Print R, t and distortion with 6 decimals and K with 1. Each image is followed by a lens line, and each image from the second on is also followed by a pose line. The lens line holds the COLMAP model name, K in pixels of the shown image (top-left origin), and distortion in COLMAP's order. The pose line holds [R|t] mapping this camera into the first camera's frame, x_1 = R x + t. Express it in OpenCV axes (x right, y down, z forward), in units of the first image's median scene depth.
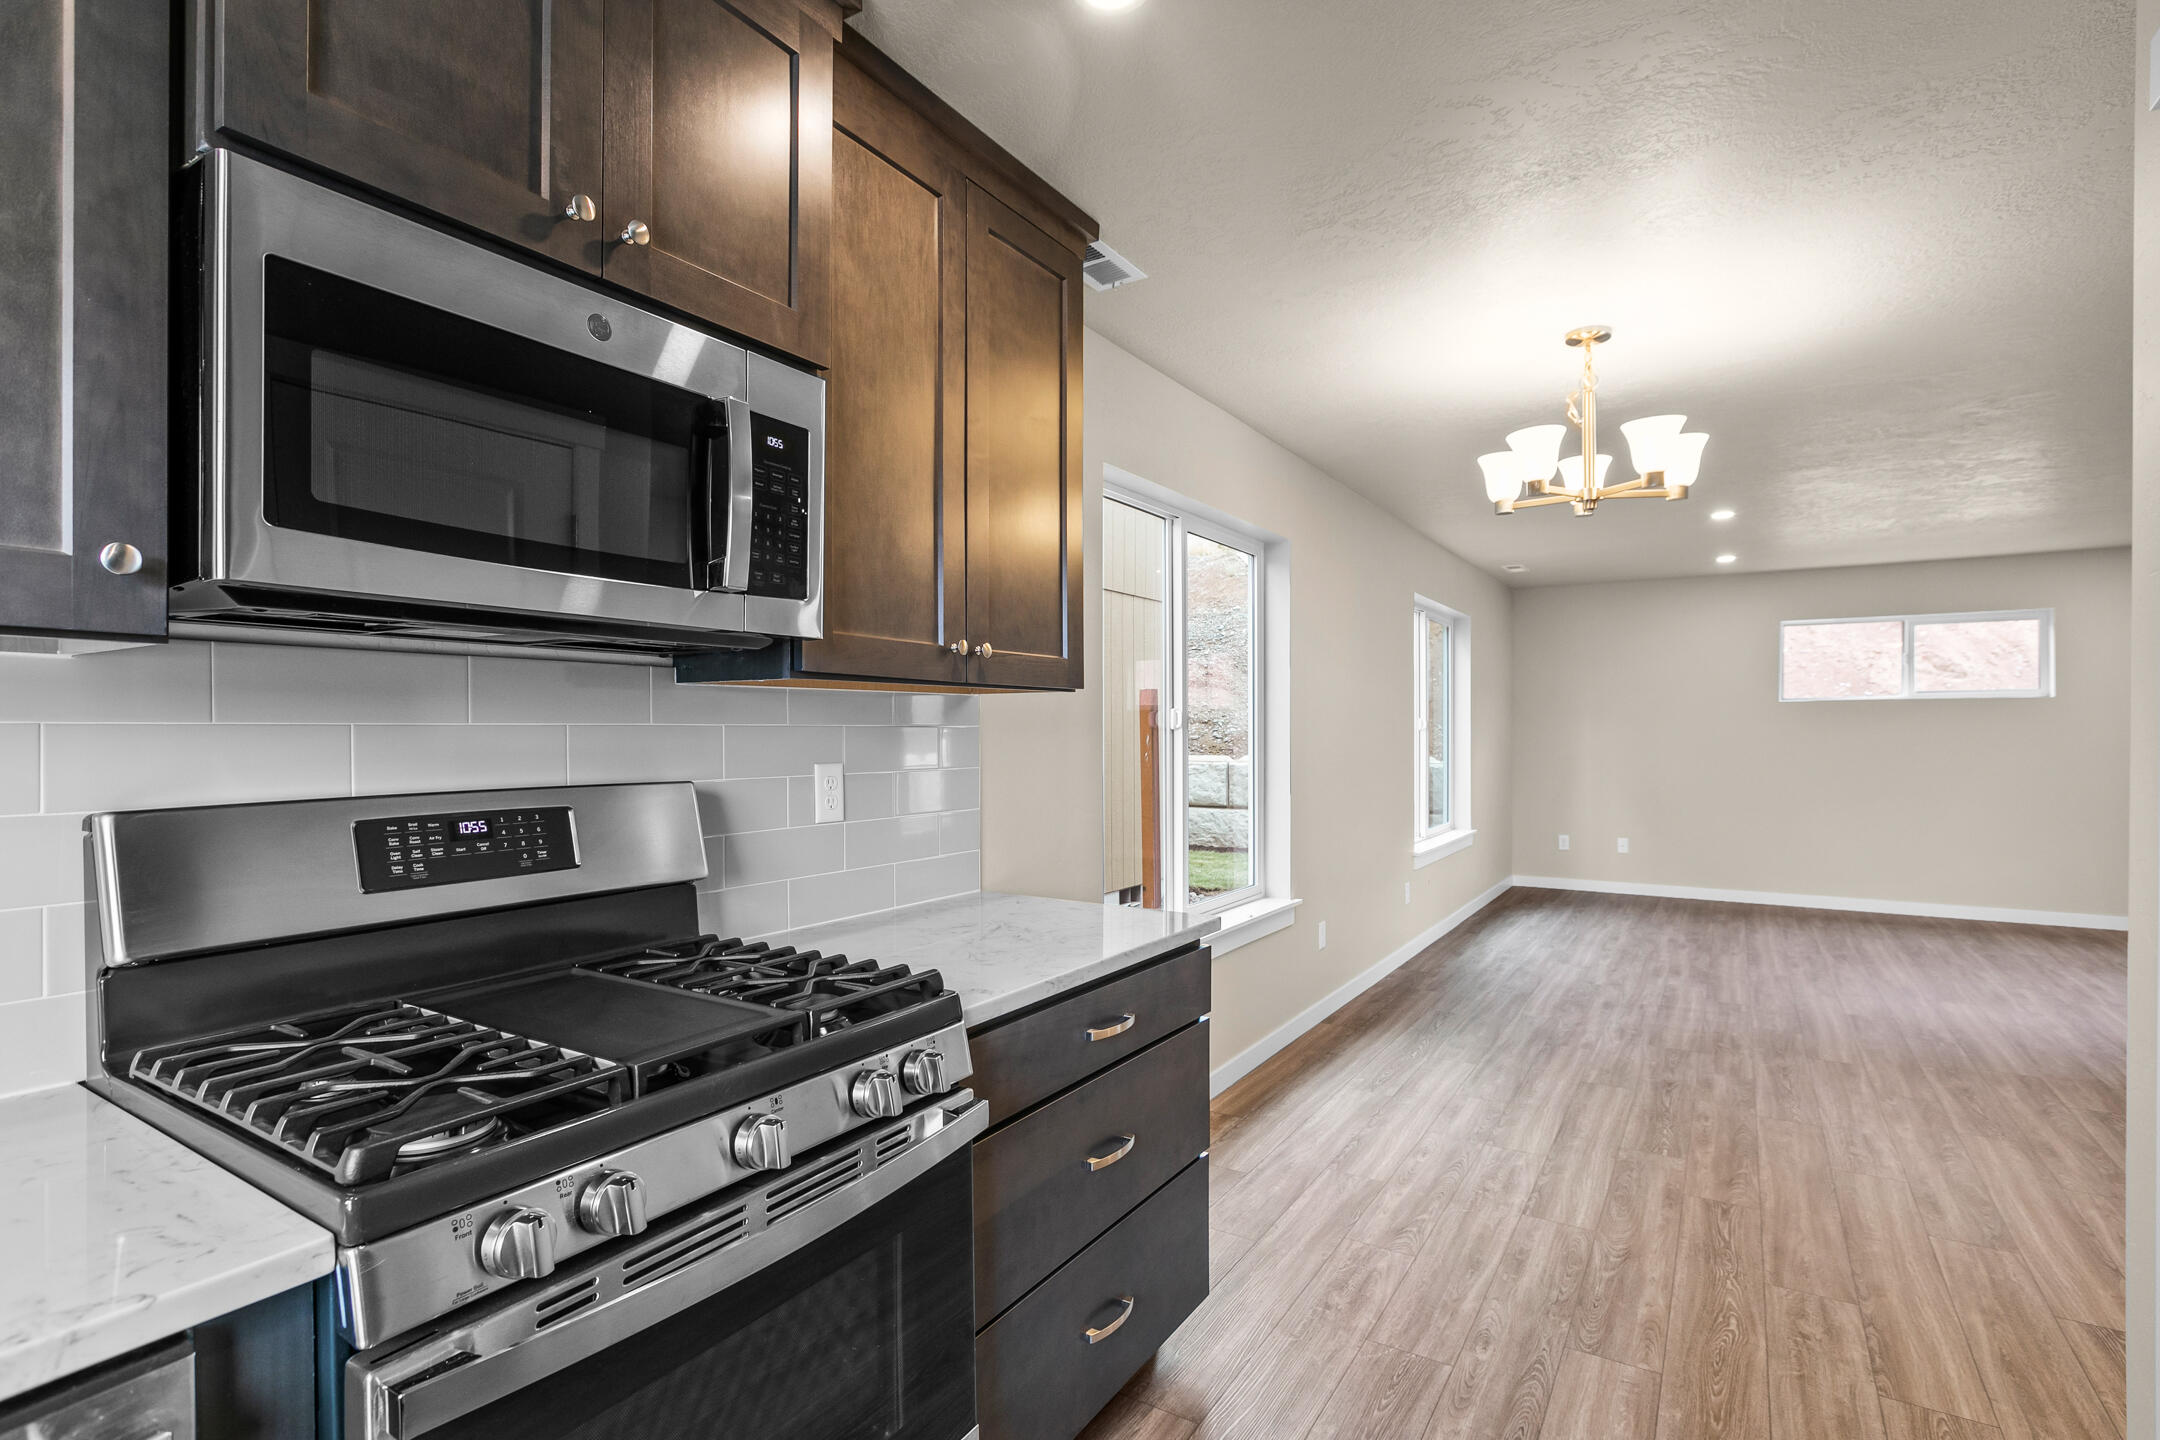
lens RADIAL K [[1047.9, 0, 1085.5], [0, 1047.9, 722.2], [0, 0, 1]] dist [0.002743, -0.000728]
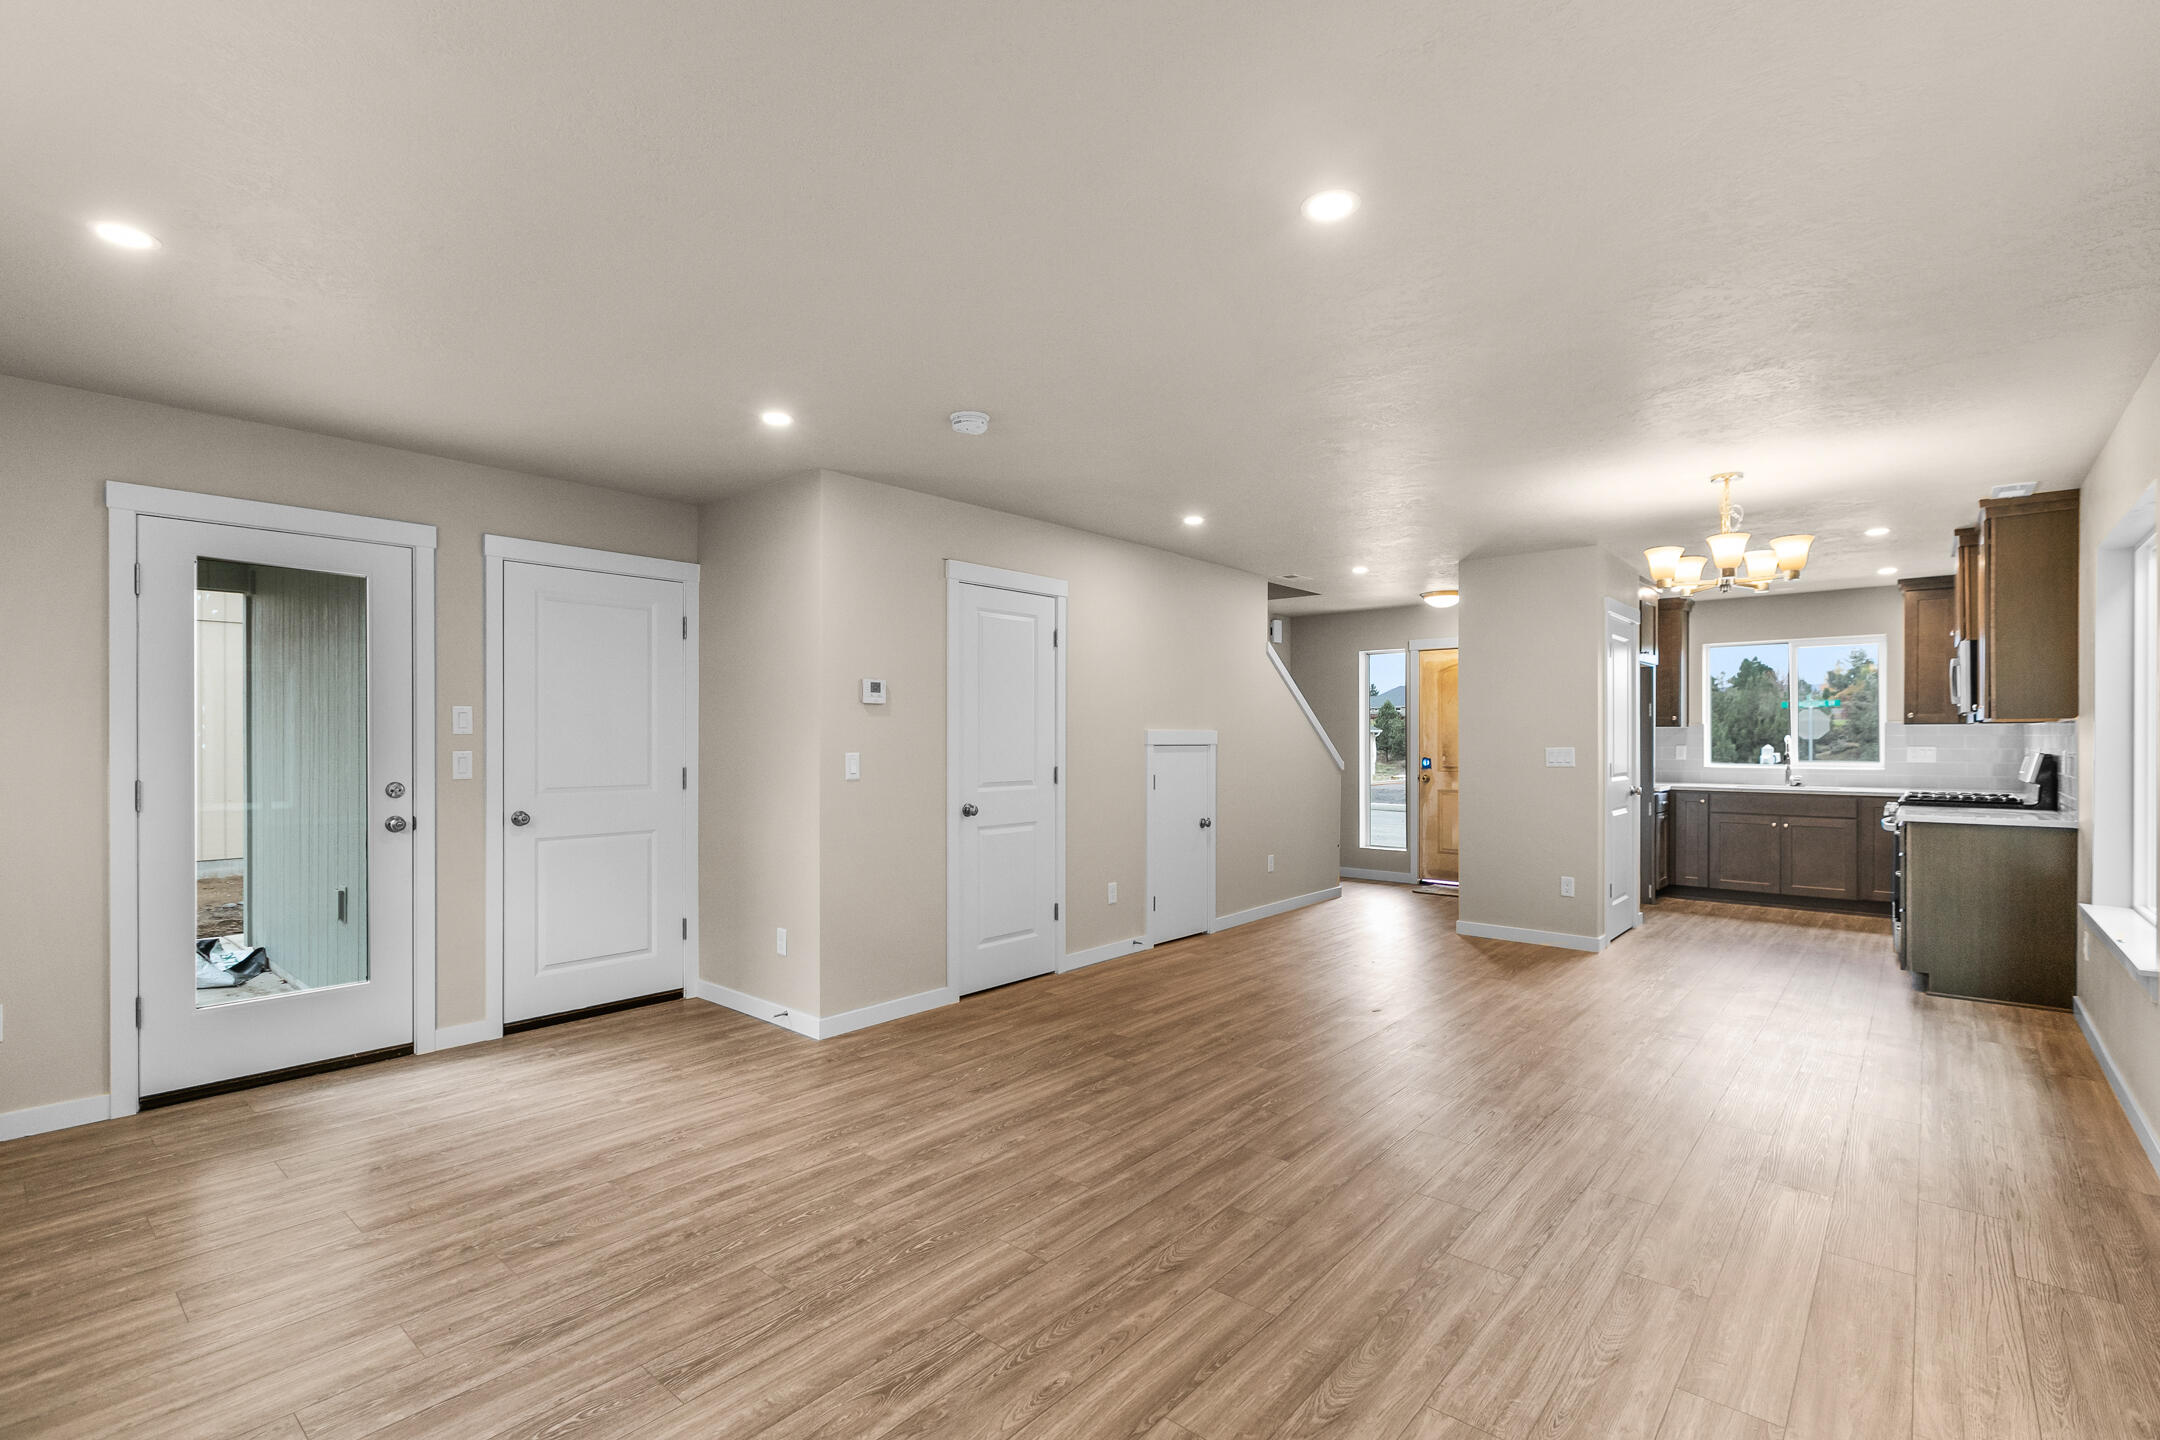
lens RADIAL K [[980.7, 0, 1075.1], [0, 980.7, 731.1], [0, 0, 1]] dist [0.003112, -0.001136]
pose [[-0.986839, 0.000549, 0.161706, 0.972813], [-0.000956, 0.999957, -0.009226, 0.008586], [-0.161704, -0.009259, -0.986796, 2.112298]]
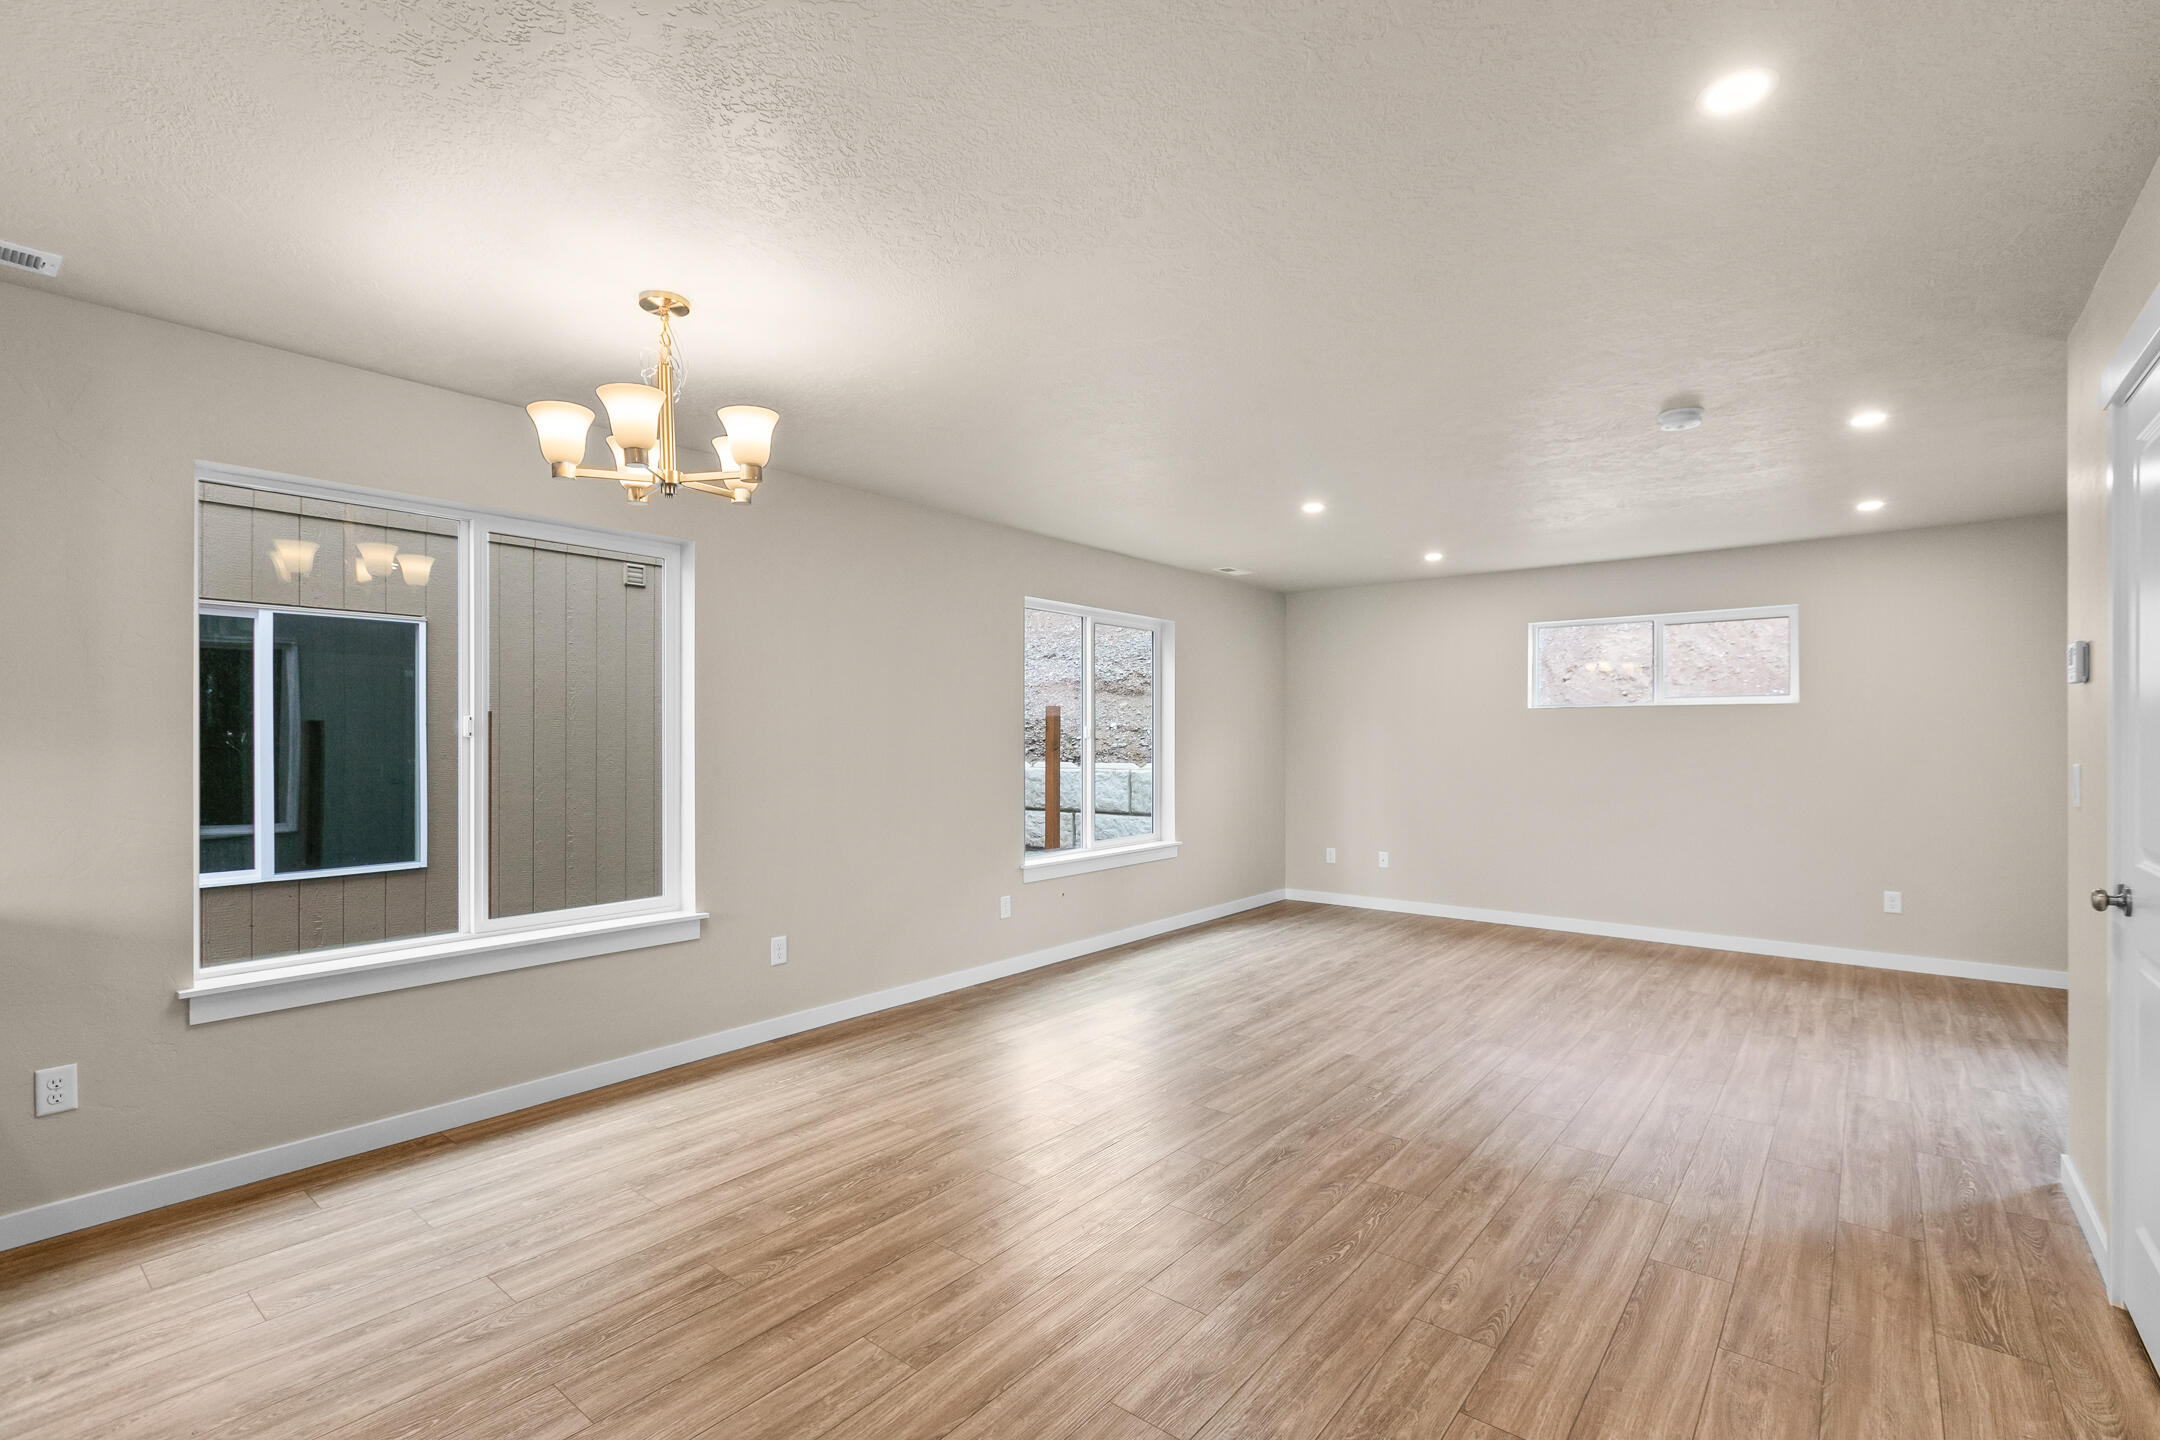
lens RADIAL K [[980.7, 0, 1085.6], [0, 980.7, 734.7], [0, 0, 1]] dist [0.003112, -0.001136]
pose [[0.992328, 0.001146, -0.123628, 0.778683], [-0.000624, 0.999991, 0.004266, -0.001223], [0.123632, -0.004156, 0.992319, 0.169889]]
